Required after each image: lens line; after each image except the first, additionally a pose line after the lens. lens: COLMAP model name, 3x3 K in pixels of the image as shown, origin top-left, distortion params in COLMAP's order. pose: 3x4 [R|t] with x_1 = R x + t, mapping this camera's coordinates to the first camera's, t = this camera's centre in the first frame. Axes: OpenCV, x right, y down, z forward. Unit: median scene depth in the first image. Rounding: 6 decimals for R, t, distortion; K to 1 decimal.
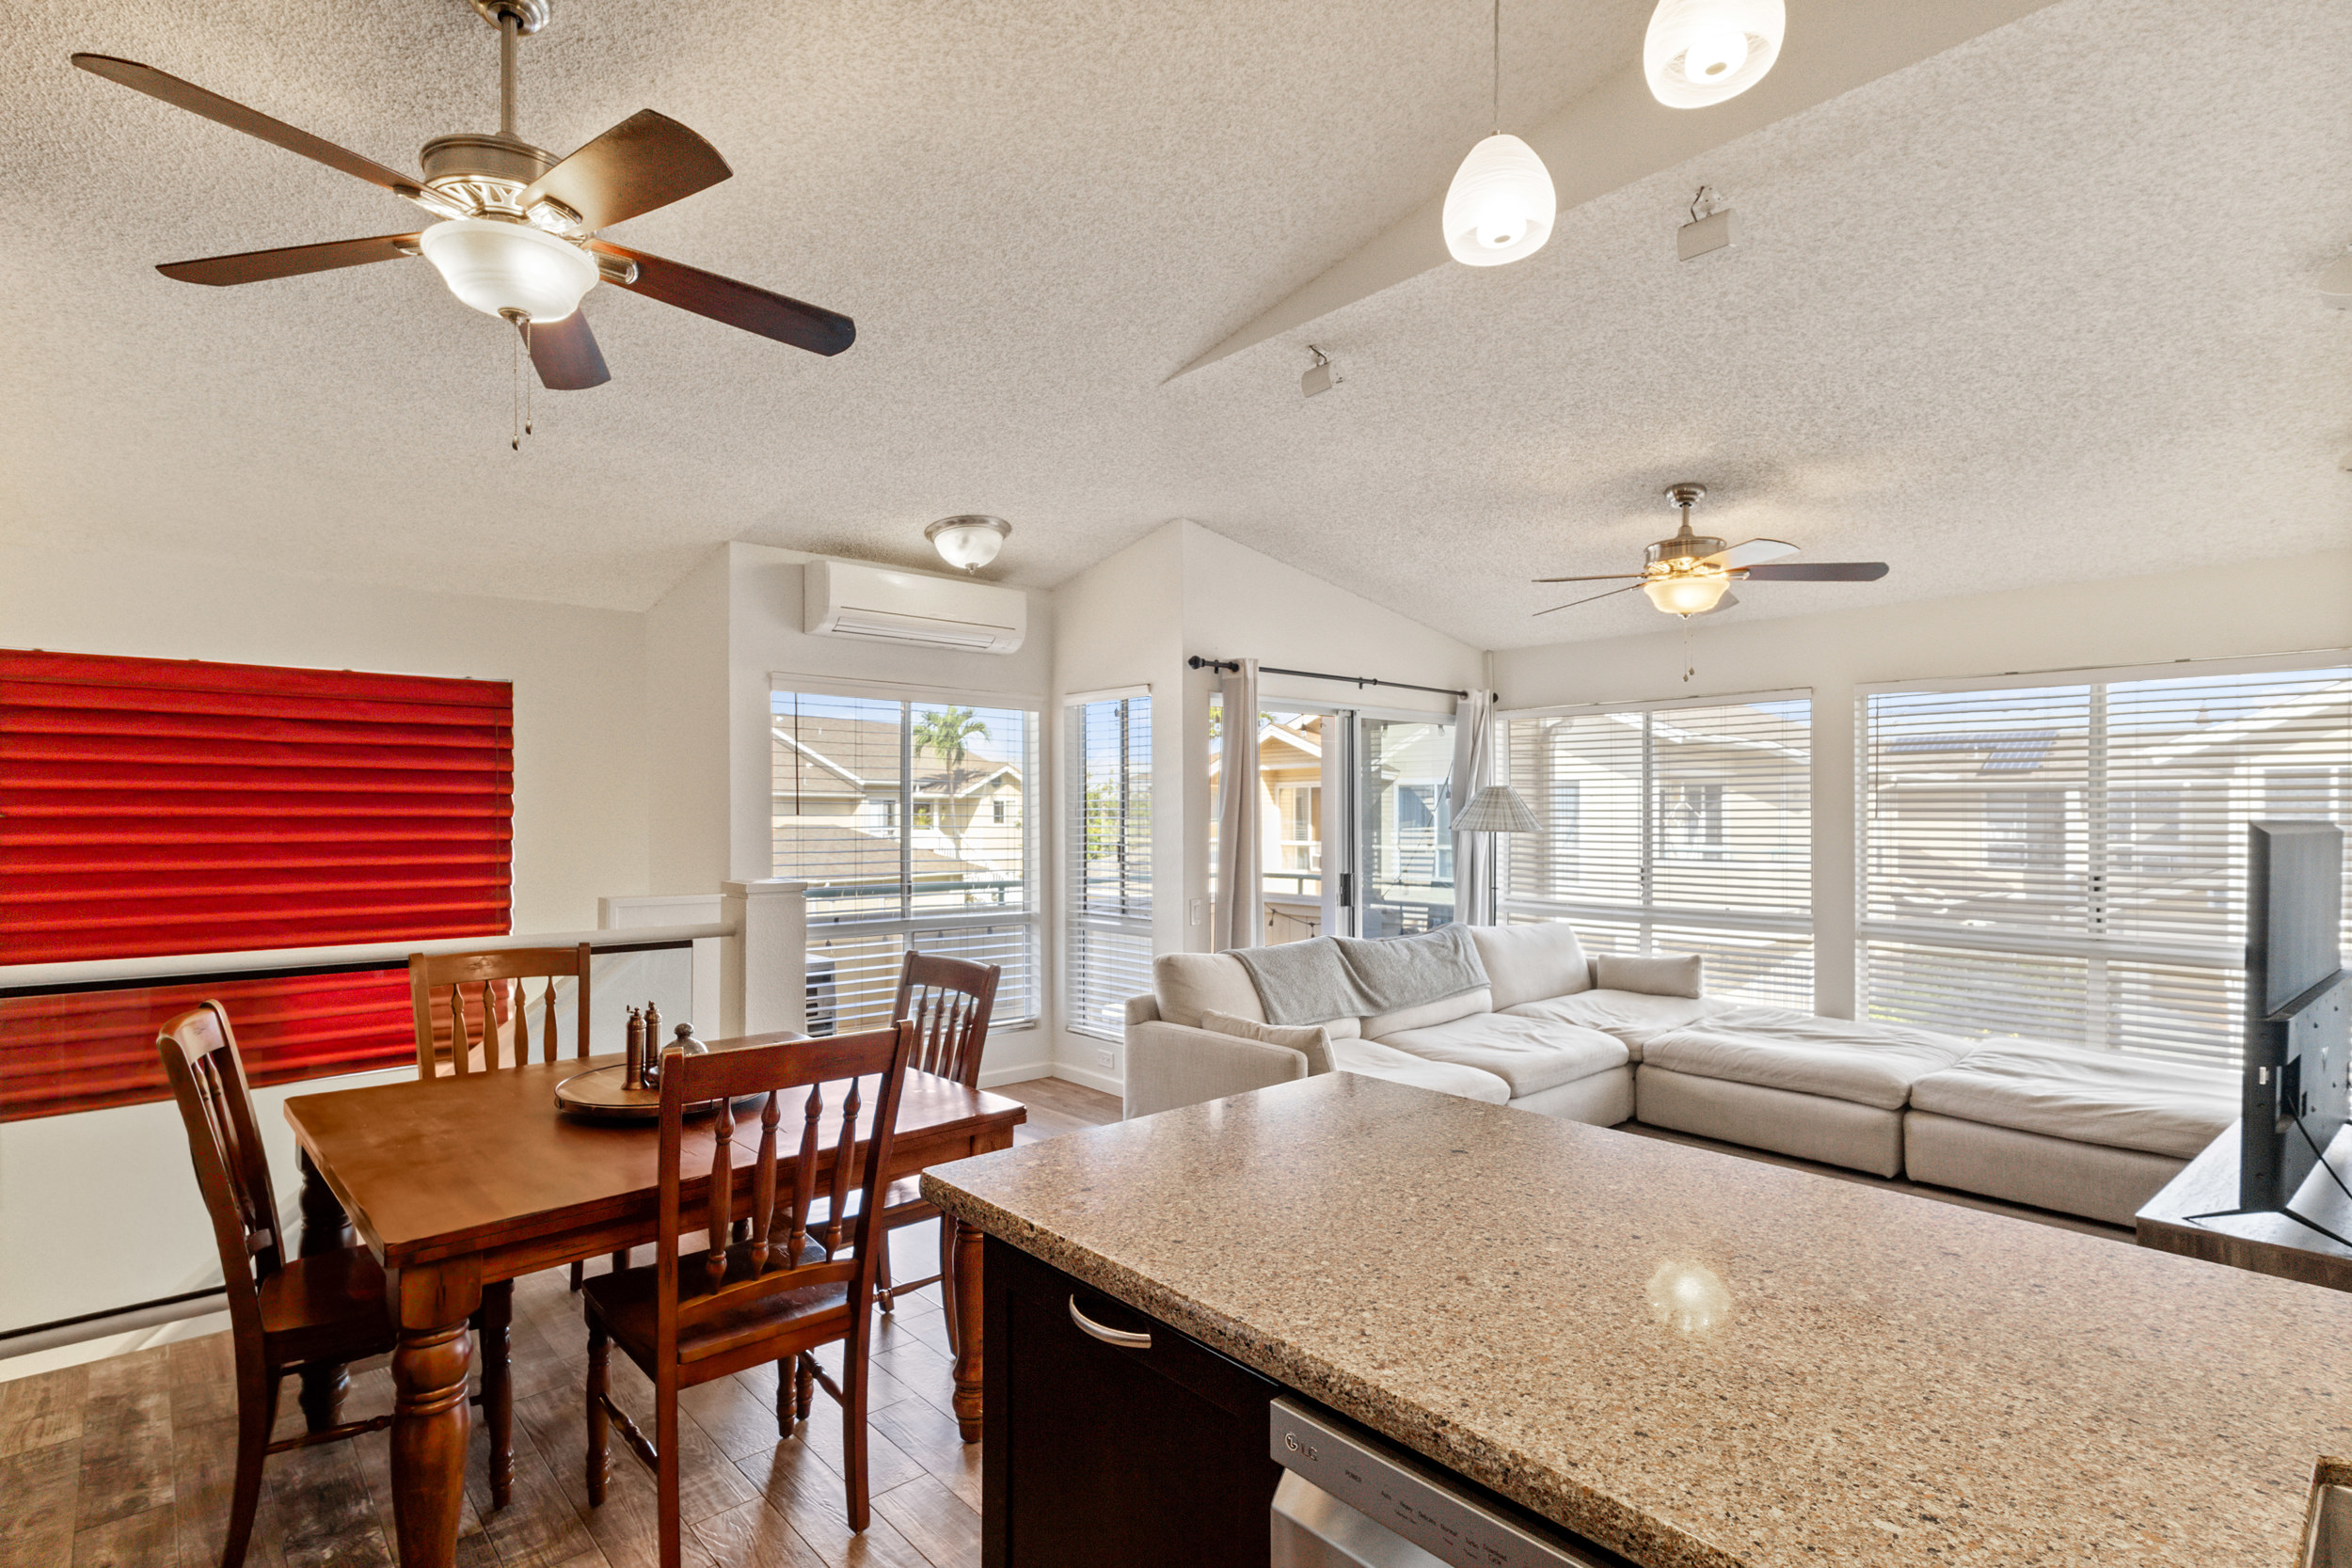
lens RADIAL K [[1133.7, 0, 1154.9], [0, 1133.7, 817.3], [0, 0, 1]] dist [0.000904, -0.000008]
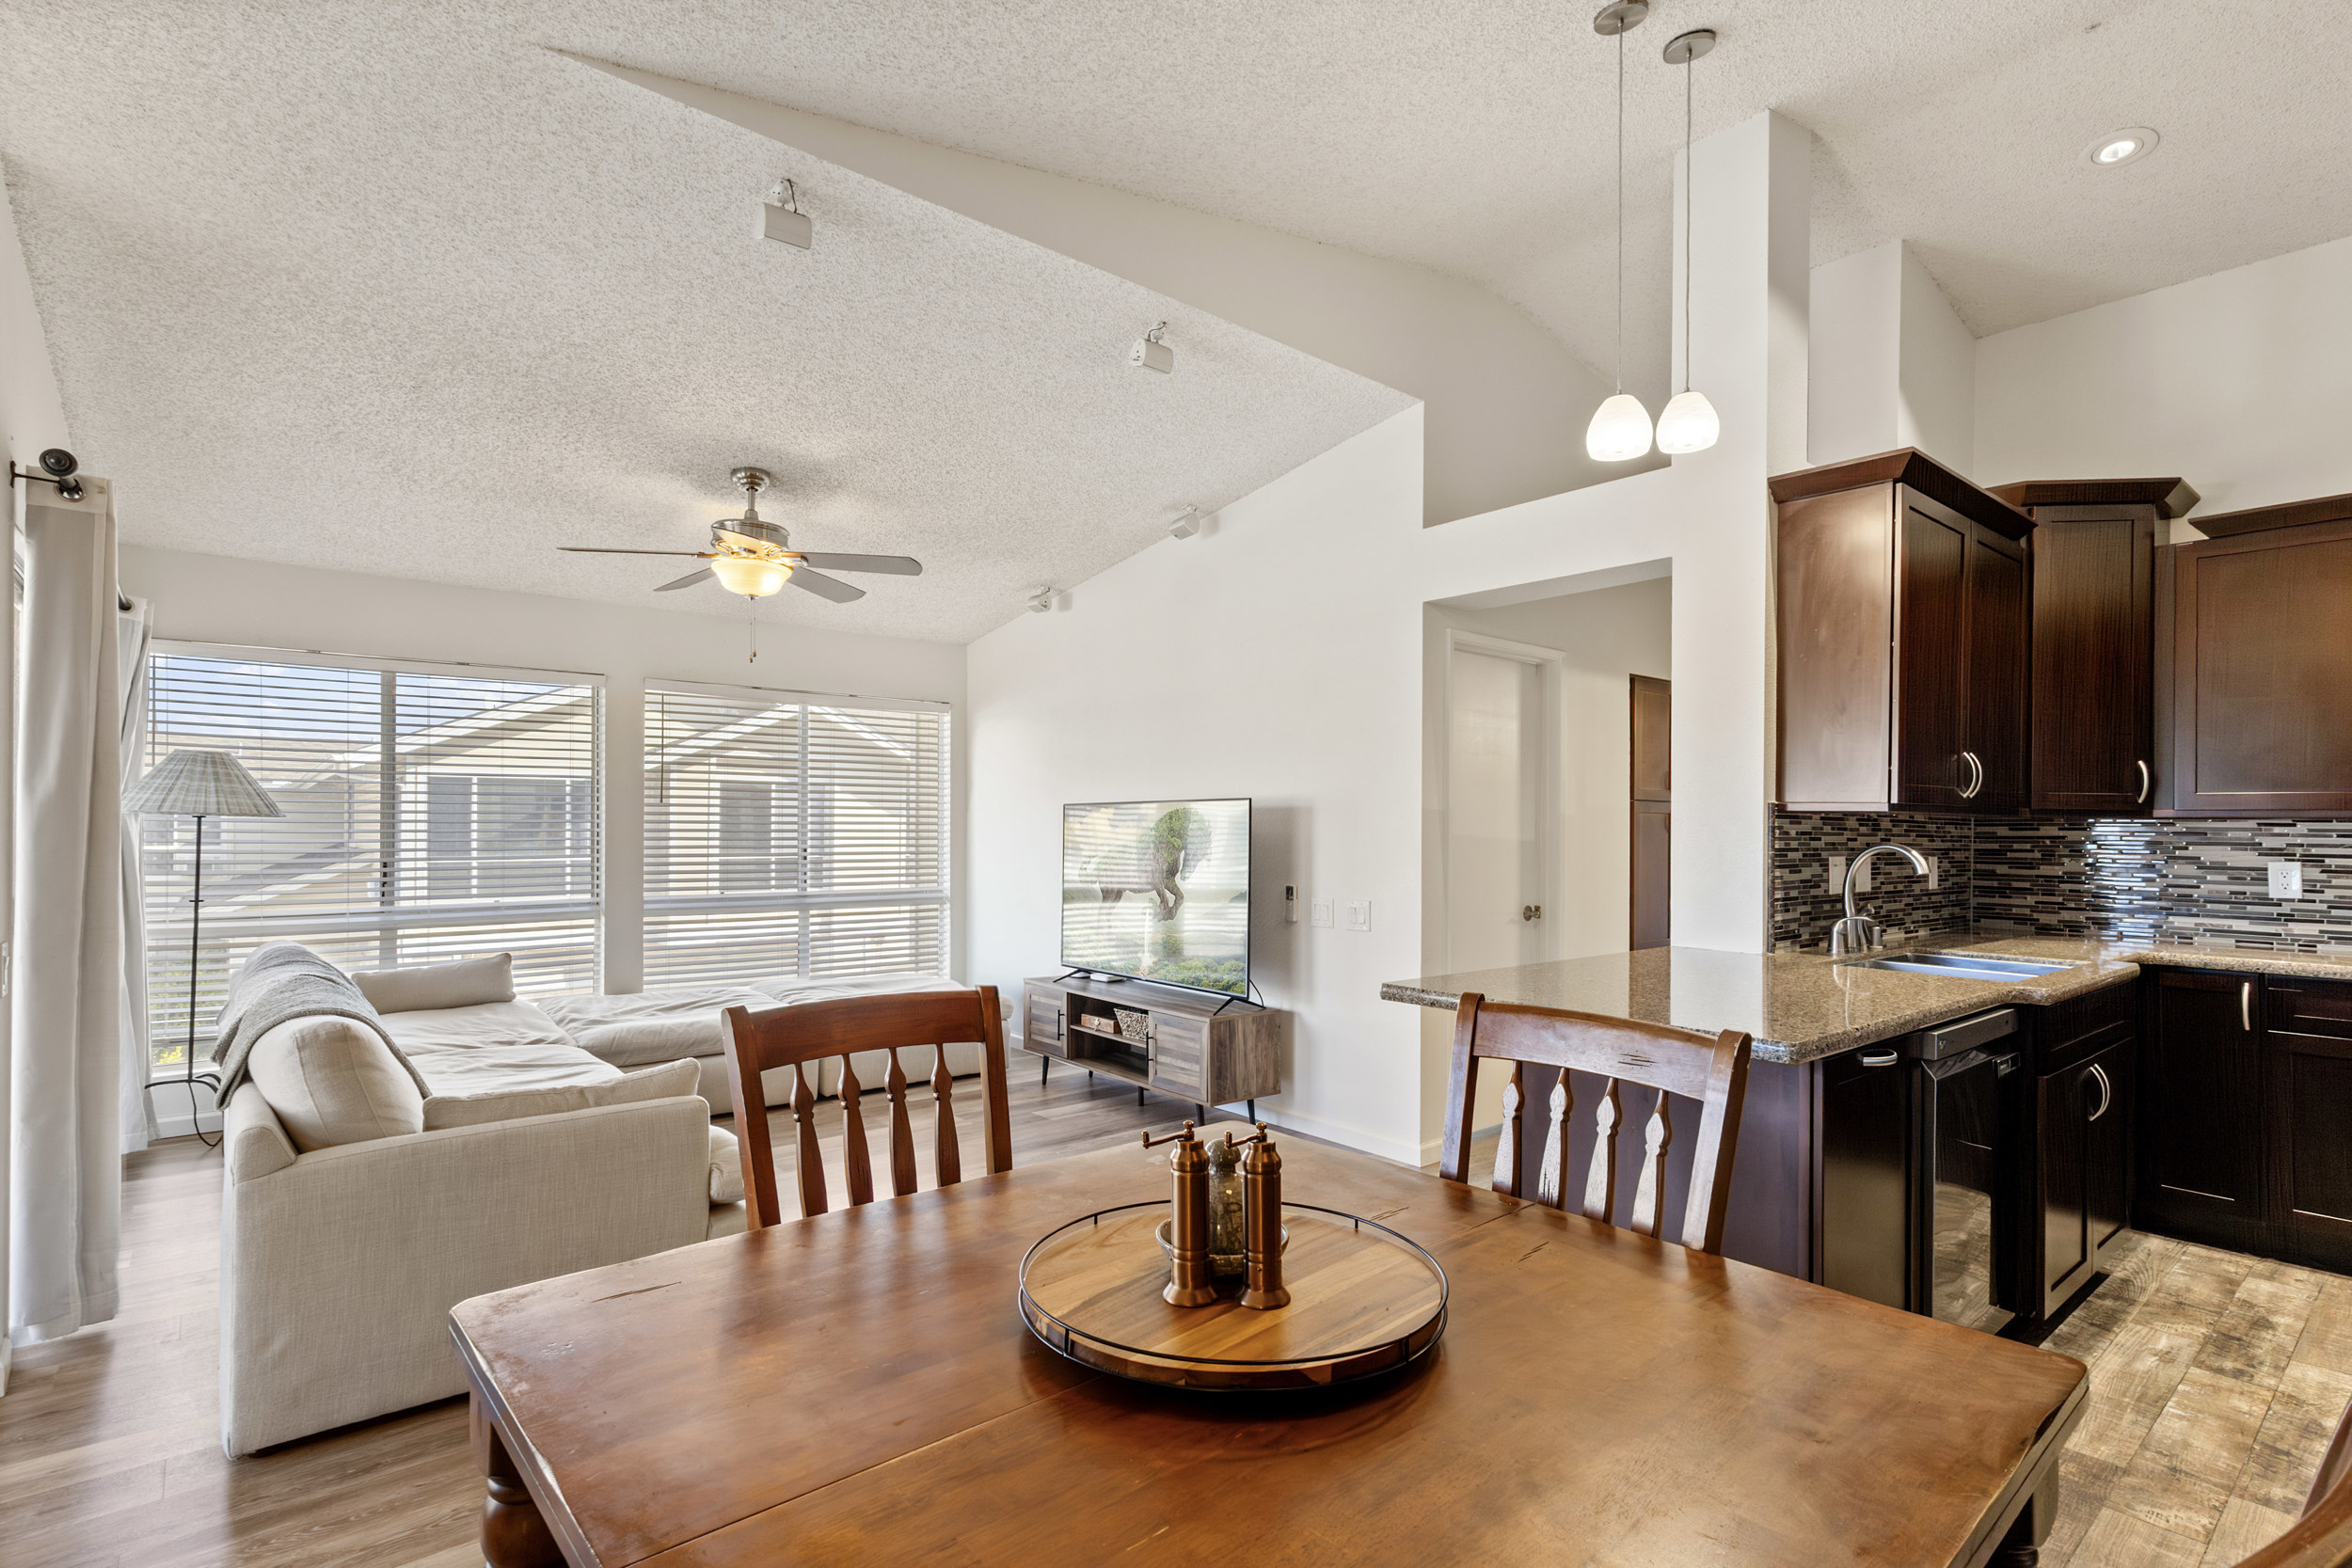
lens RADIAL K [[1133.7, 0, 1154.9], [0, 1133.7, 817.3], [0, 0, 1]] dist [0.000904, -0.000008]
pose [[0.033018, 0.008128, 0.999422, -0.555613], [0.000014, 0.999967, -0.008133, 0.028962], [-0.999455, 0.000282, 0.033017, 0.623634]]
